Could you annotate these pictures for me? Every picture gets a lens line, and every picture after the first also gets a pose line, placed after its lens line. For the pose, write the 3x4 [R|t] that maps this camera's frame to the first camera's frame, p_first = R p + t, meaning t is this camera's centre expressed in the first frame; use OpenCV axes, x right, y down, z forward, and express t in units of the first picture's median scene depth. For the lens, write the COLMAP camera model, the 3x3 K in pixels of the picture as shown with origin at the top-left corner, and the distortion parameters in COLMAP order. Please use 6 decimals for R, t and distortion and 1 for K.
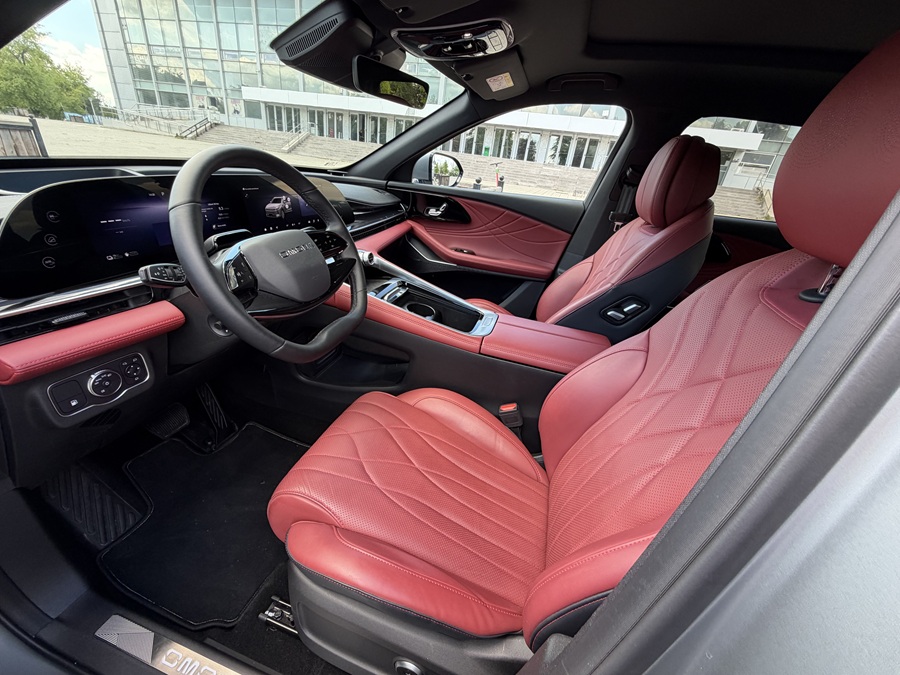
lens RADIAL K [[356.6, 0, 447.3], [0, 356.6, 337.1], [0, 0, 1]] dist [-0.001705, 0.001485]
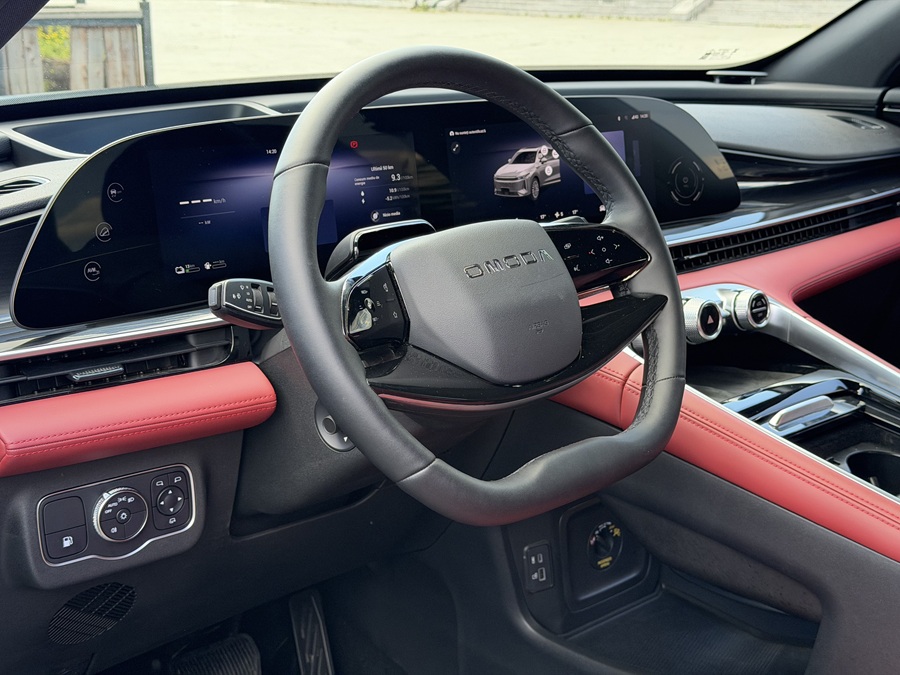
lens RADIAL K [[1229.5, 0, 455.6], [0, 1229.5, 337.9], [0, 0, 1]] dist [0.131161, 0.000000]
pose [[0.848830, 0.047062, -0.526567, 0.249174], [-0.160724, 0.971856, -0.172229, 0.086427], [0.503642, 0.230825, 0.832505, -0.194626]]
